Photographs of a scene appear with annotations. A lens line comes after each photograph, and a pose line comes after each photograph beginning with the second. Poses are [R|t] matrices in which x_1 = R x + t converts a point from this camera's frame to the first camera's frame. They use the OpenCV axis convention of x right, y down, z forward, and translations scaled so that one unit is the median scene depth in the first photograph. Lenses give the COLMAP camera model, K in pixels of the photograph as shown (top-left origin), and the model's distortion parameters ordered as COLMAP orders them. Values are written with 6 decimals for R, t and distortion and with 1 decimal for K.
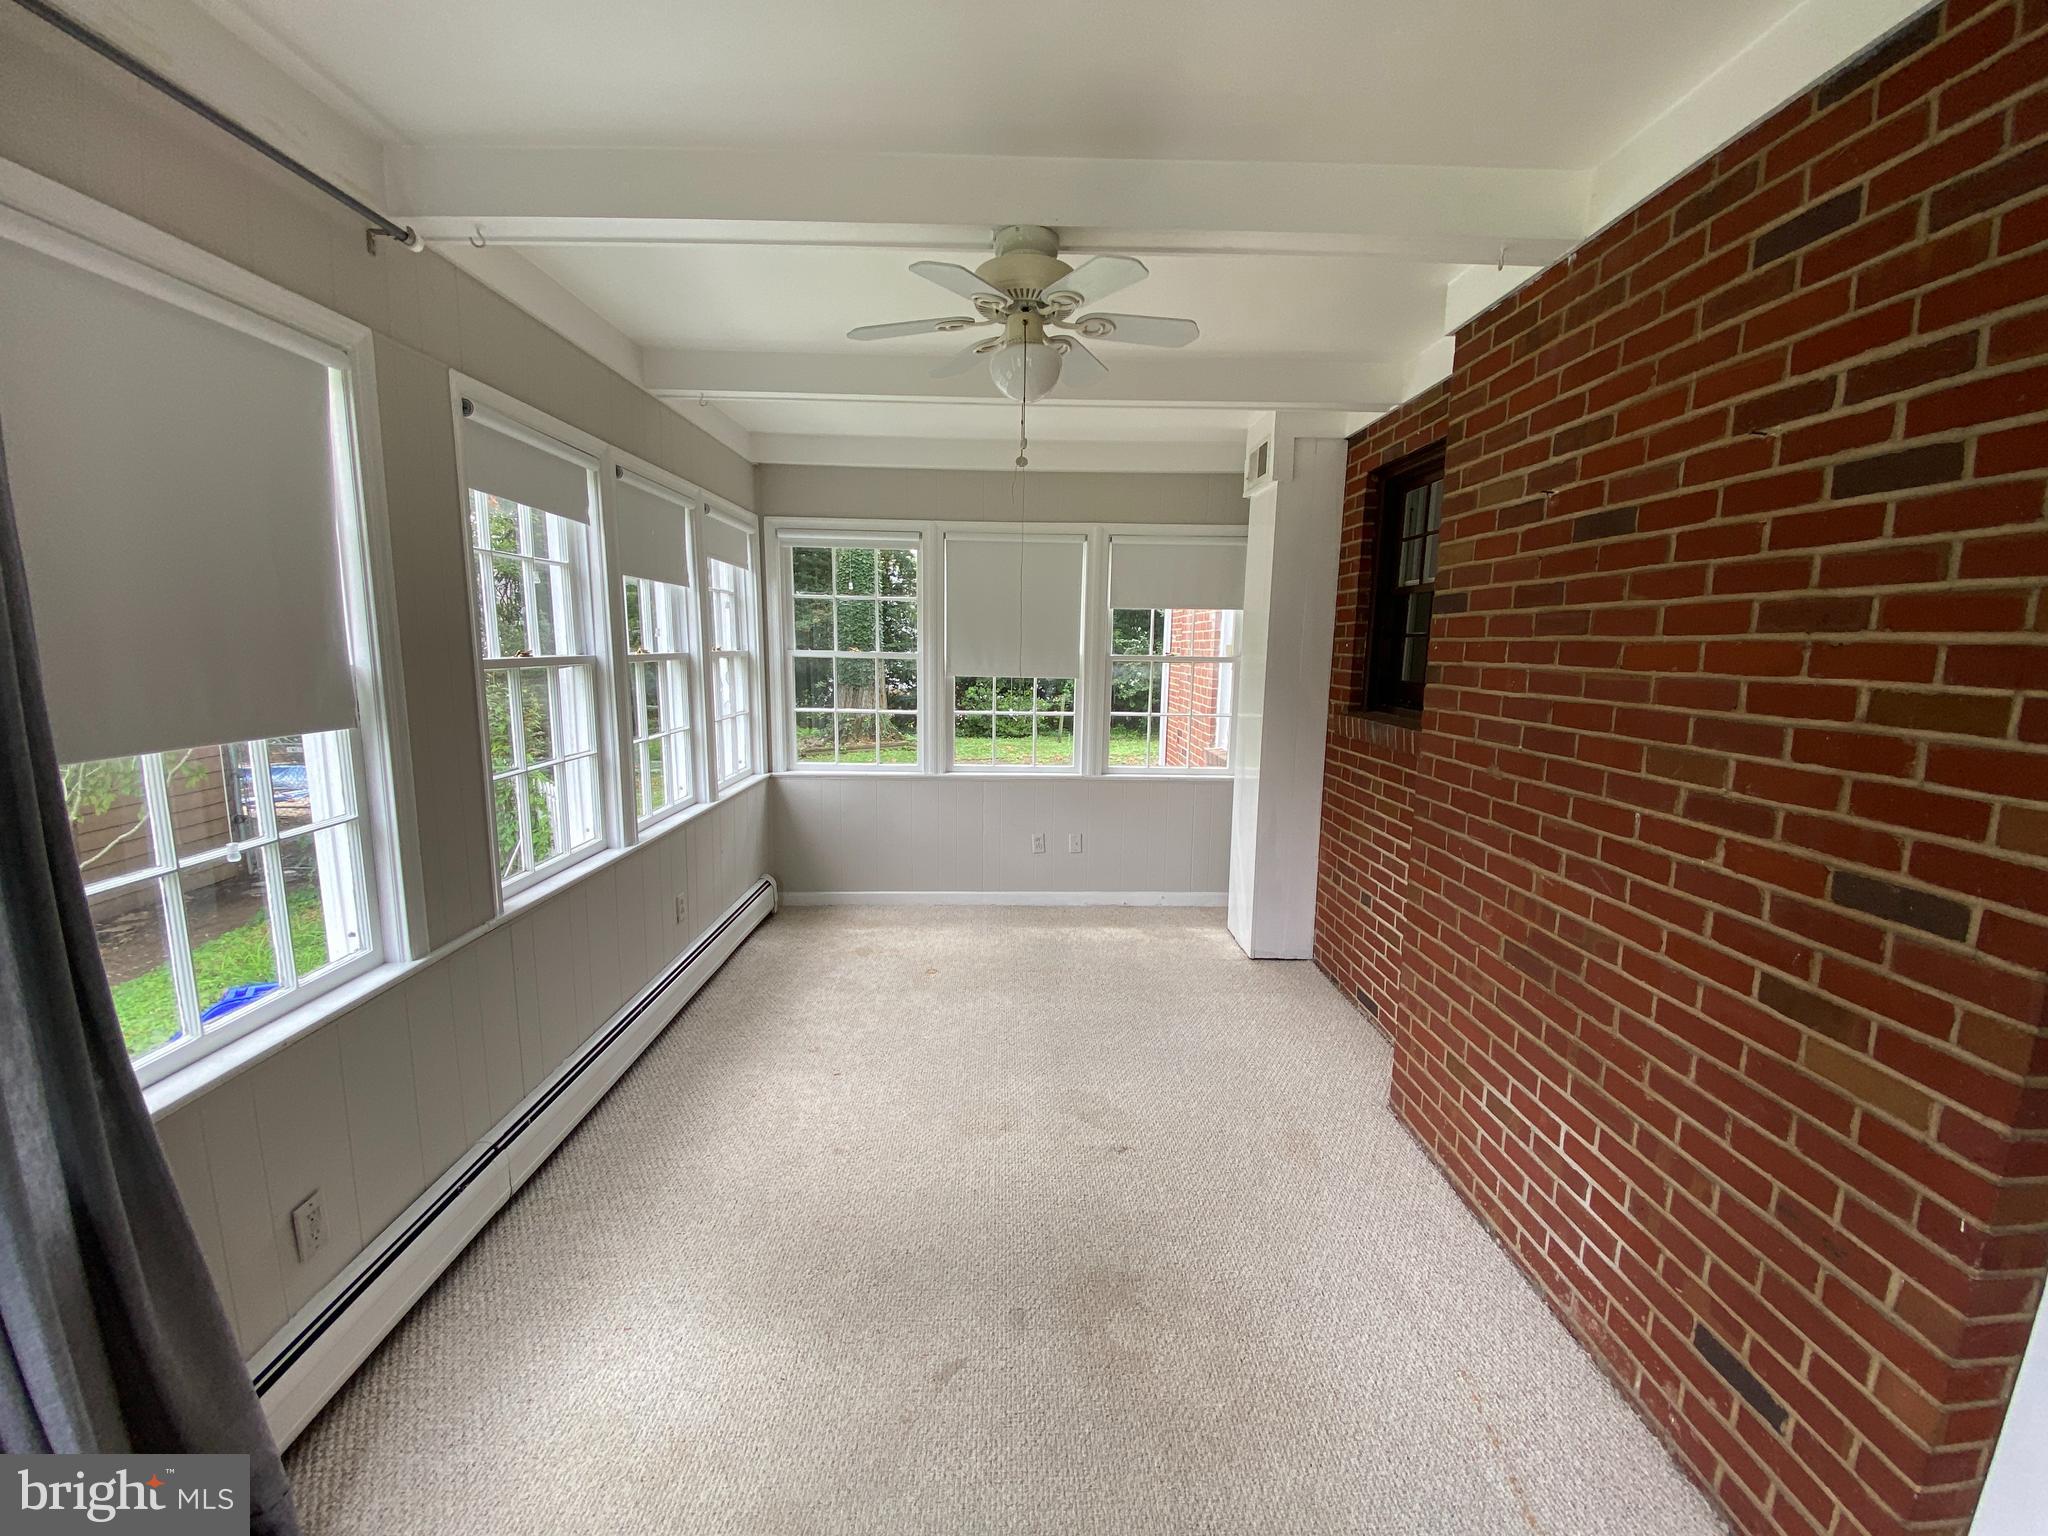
lens RADIAL K [[826.7, 0, 1020.1], [0, 826.7, 768.8], [0, 0, 1]] dist [0.038357, -0.024373]
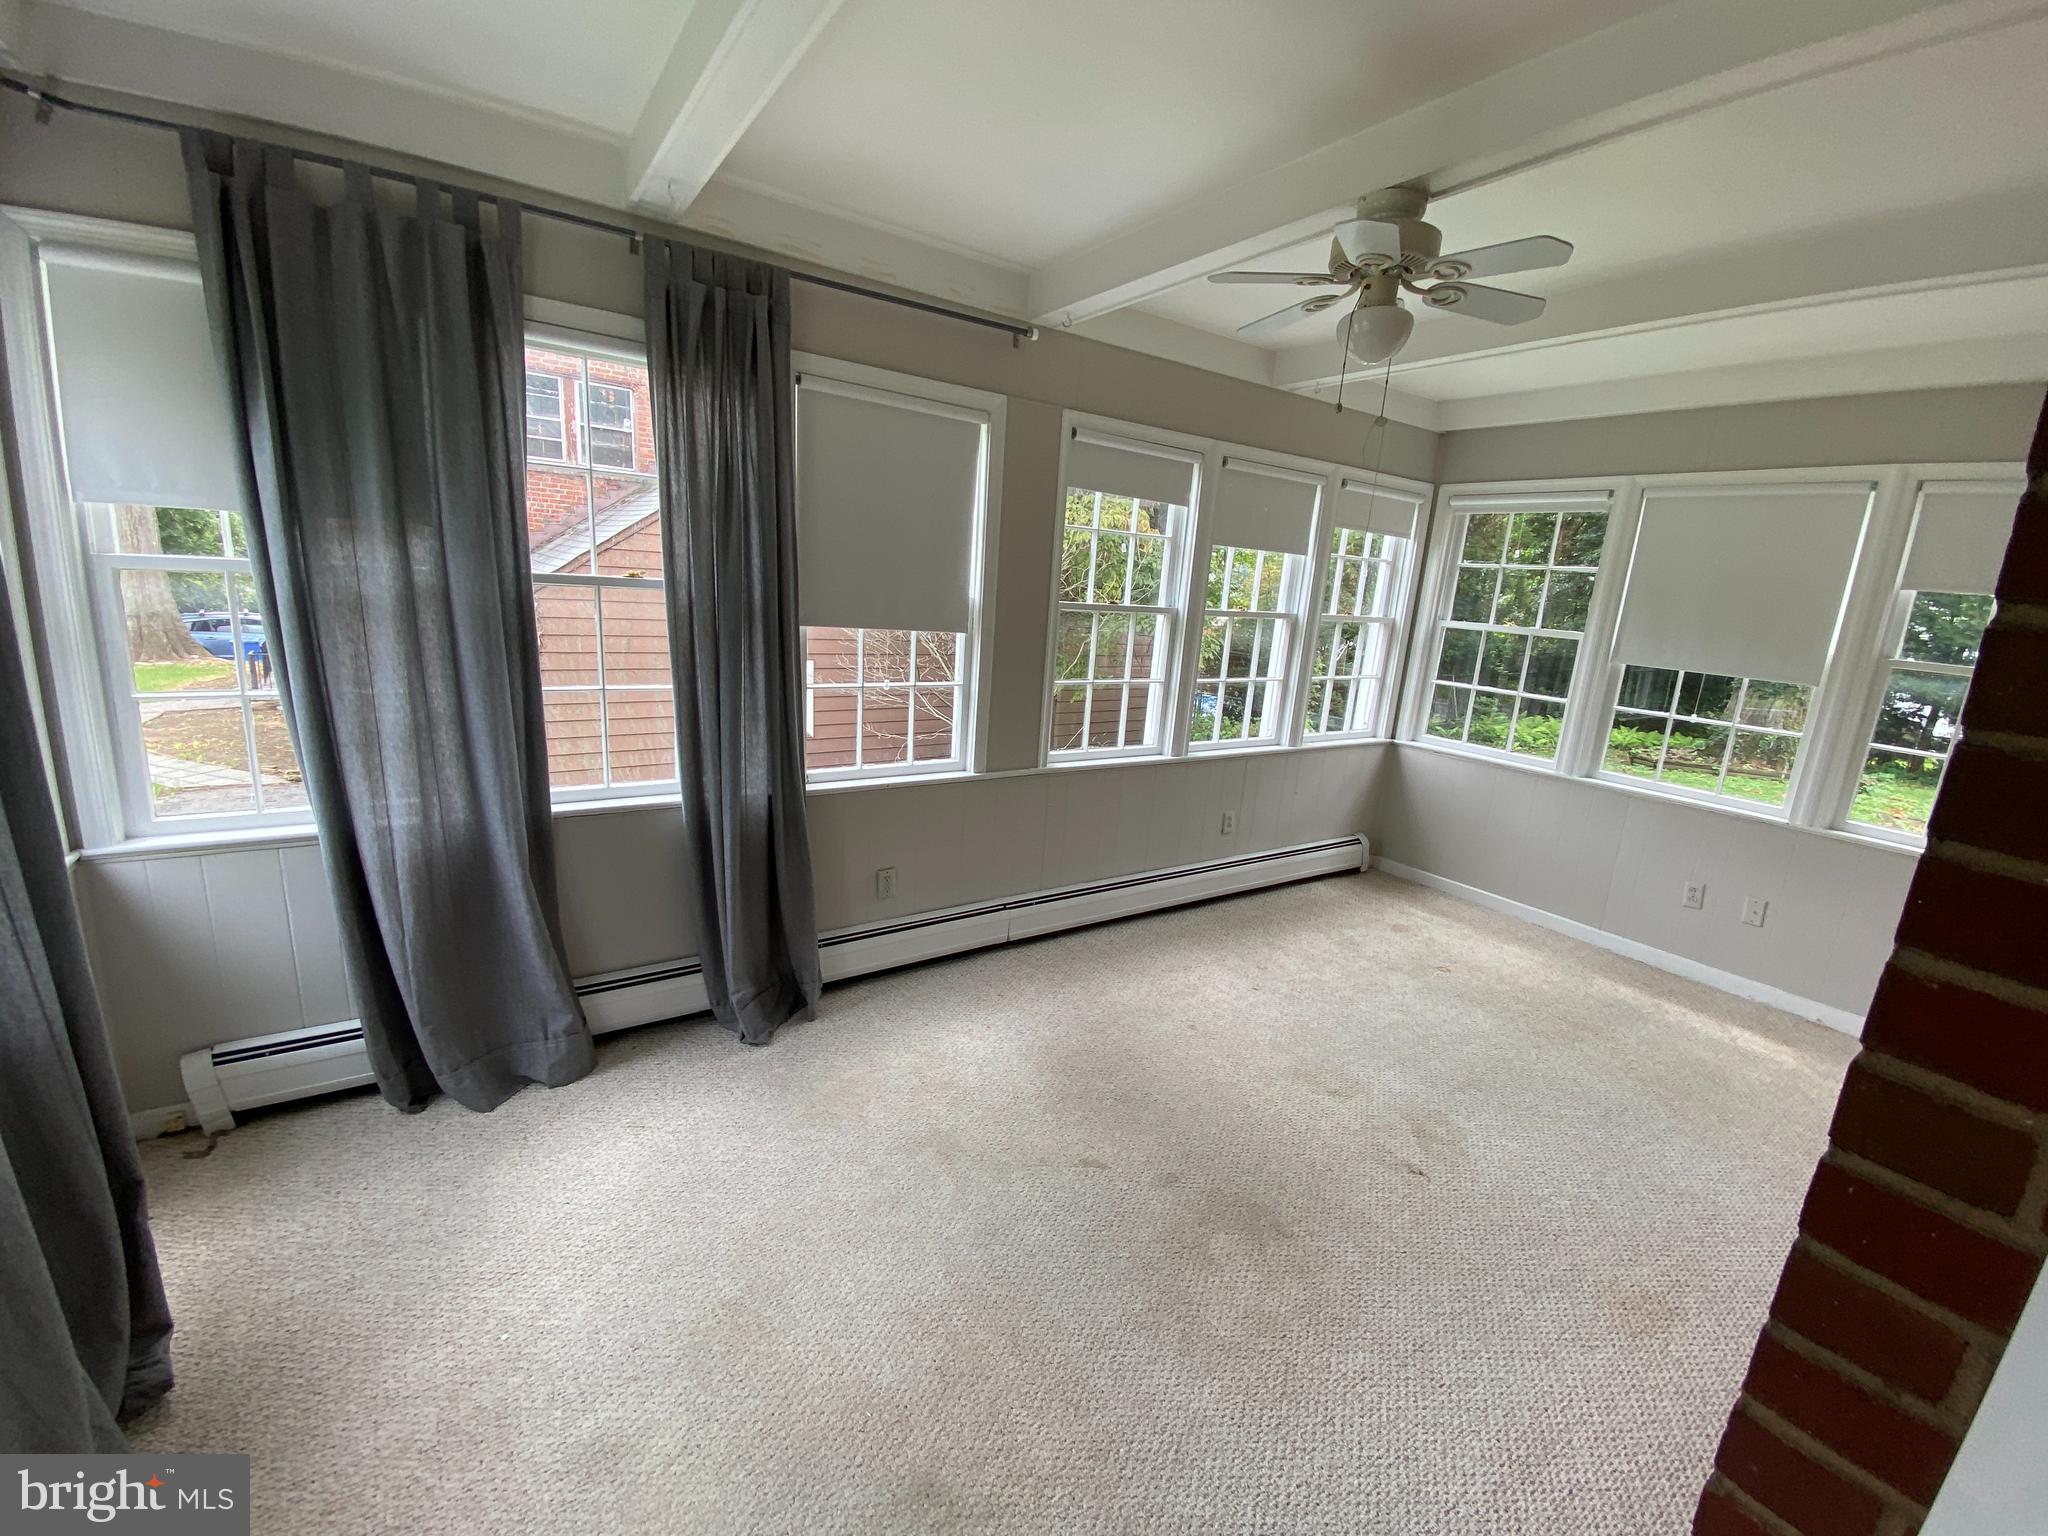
lens RADIAL K [[834.9, 0, 1024.0], [0, 834.9, 768.0], [0, 0, 1]] dist [0.028800, -0.023378]
pose [[0.549256, 0.210126, -0.808805, 0.310466], [-0.188420, 0.974087, 0.125111, -0.004938], [0.814135, 0.083677, 0.574615, 0.046809]]
